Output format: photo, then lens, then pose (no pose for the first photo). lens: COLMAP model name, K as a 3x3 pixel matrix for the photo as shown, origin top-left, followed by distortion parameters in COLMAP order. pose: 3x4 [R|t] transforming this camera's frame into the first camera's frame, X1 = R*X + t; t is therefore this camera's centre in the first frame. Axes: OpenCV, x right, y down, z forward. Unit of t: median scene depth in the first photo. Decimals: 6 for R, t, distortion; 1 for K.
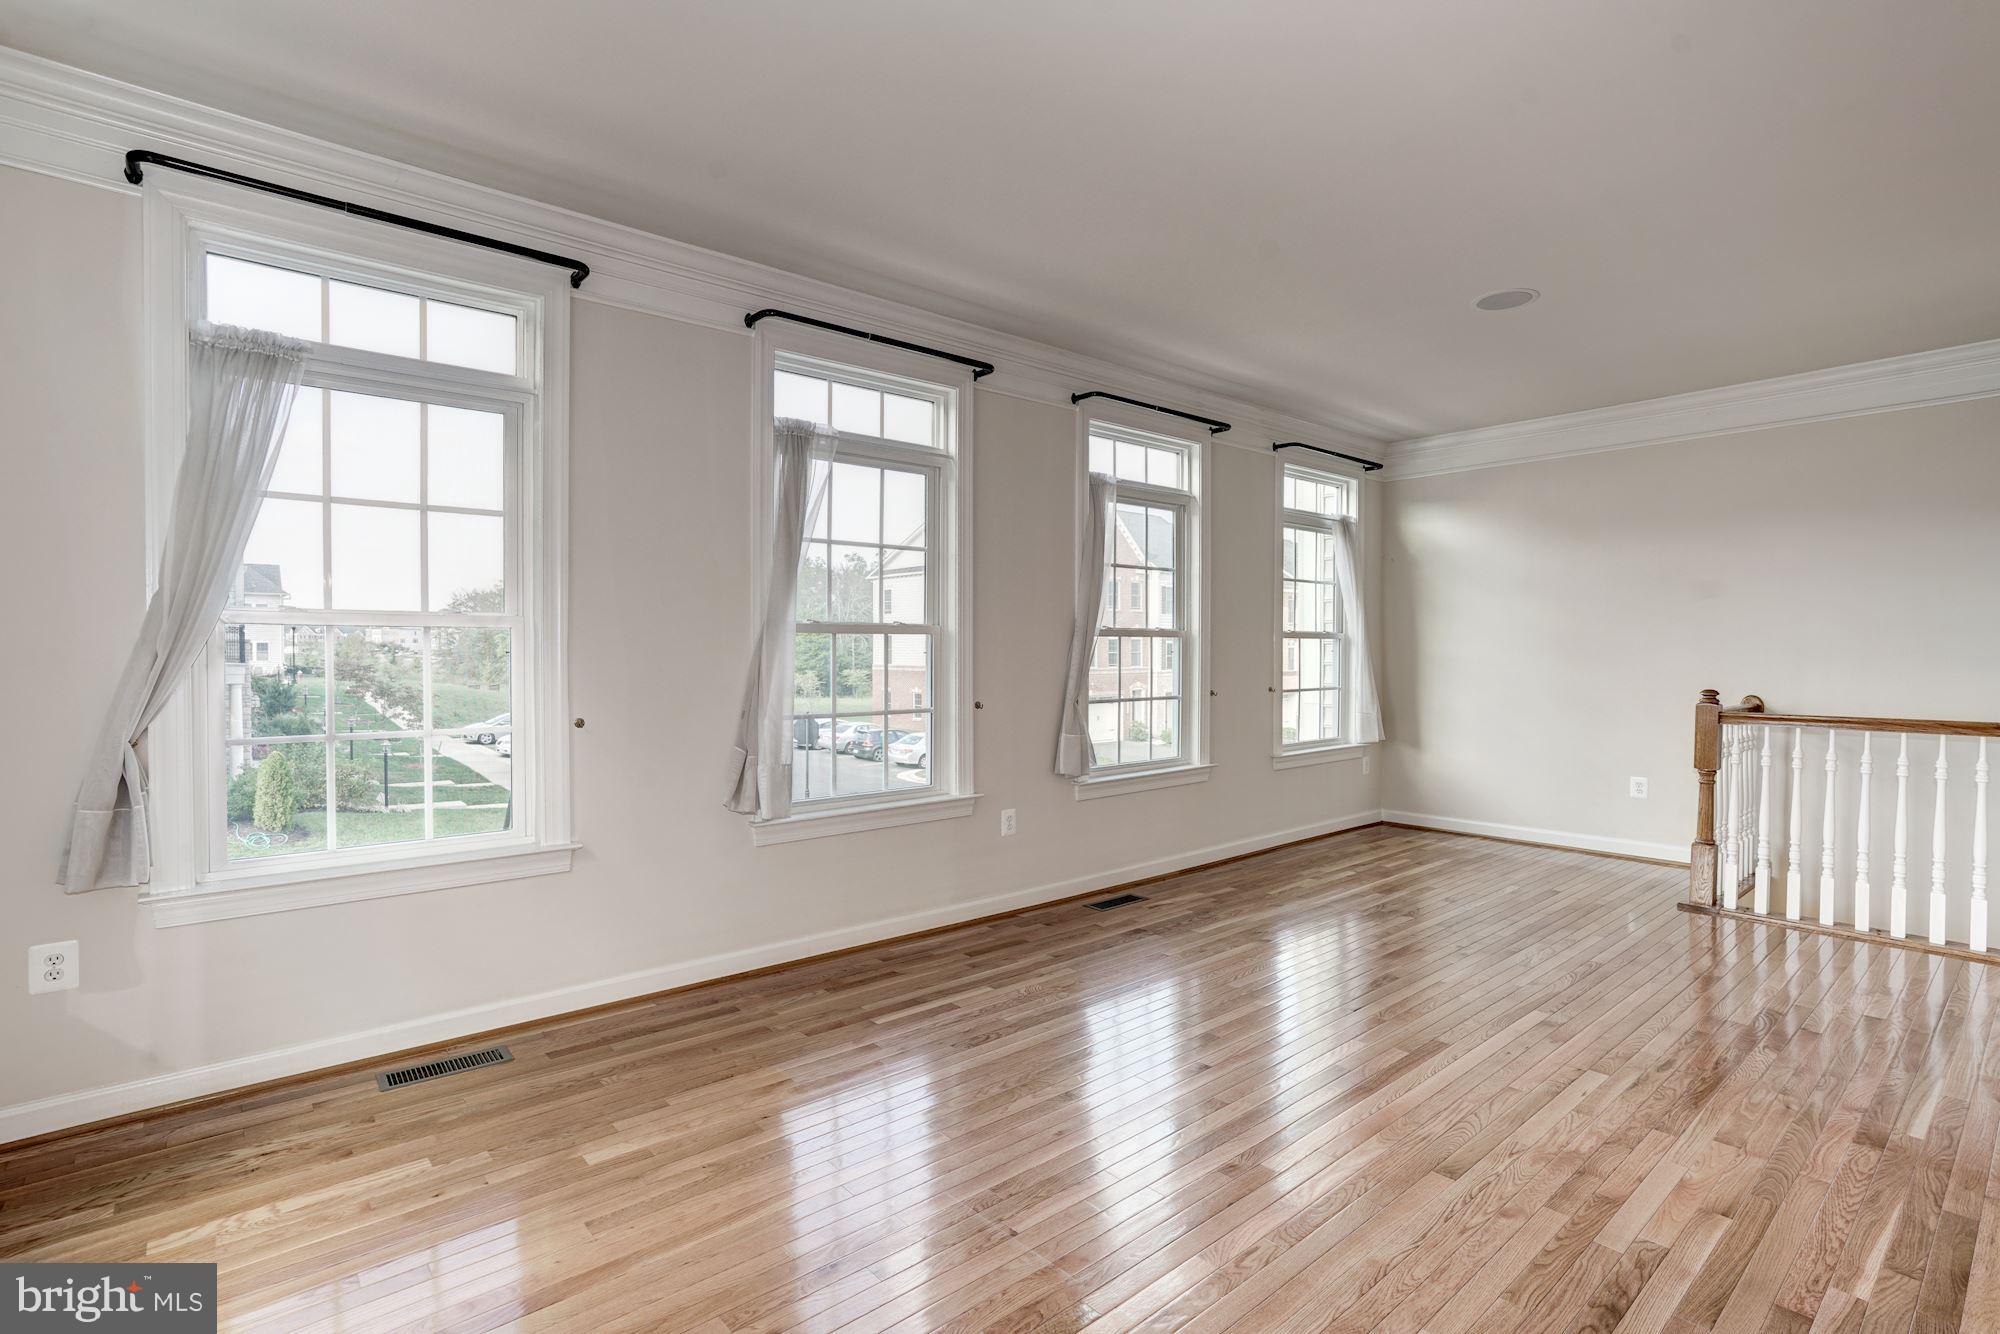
lens RADIAL K [[929.4, 0, 1005.3], [0, 929.4, 649.9], [0, 0, 1]] dist [-0.031295, 0.014336]
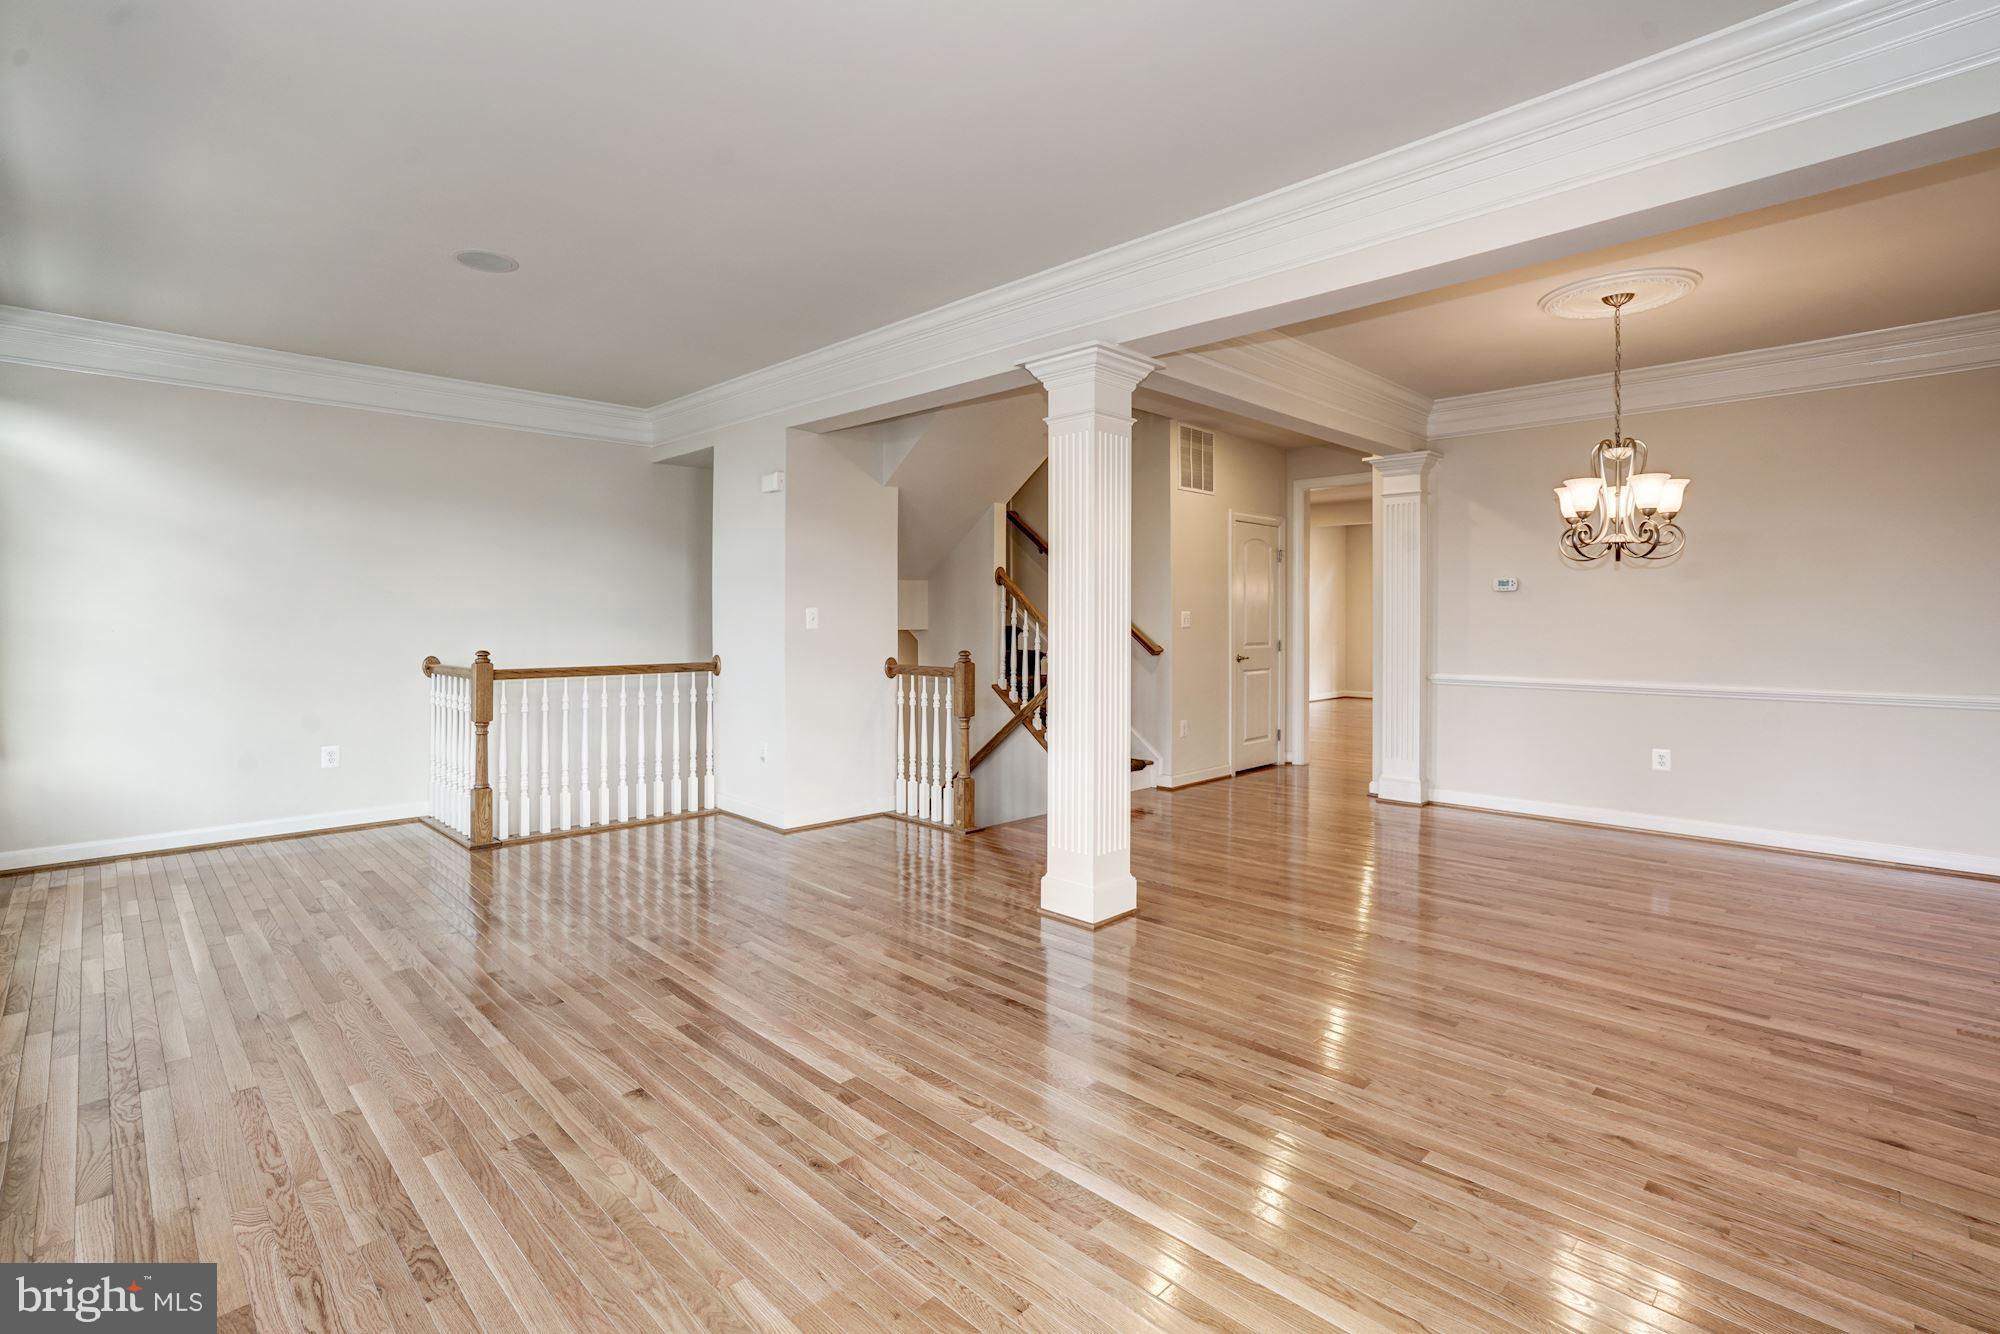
lens RADIAL K [[929.4, 0, 1012.7], [0, 929.4, 620.3], [0, 0, 1]] dist [-0.031295, 0.014336]
pose [[-0.067249, -0.003622, 0.997730, -0.527615], [-0.006325, 0.999975, 0.003204, -0.004616], [-0.997716, -0.006095, -0.067270, 0.540528]]
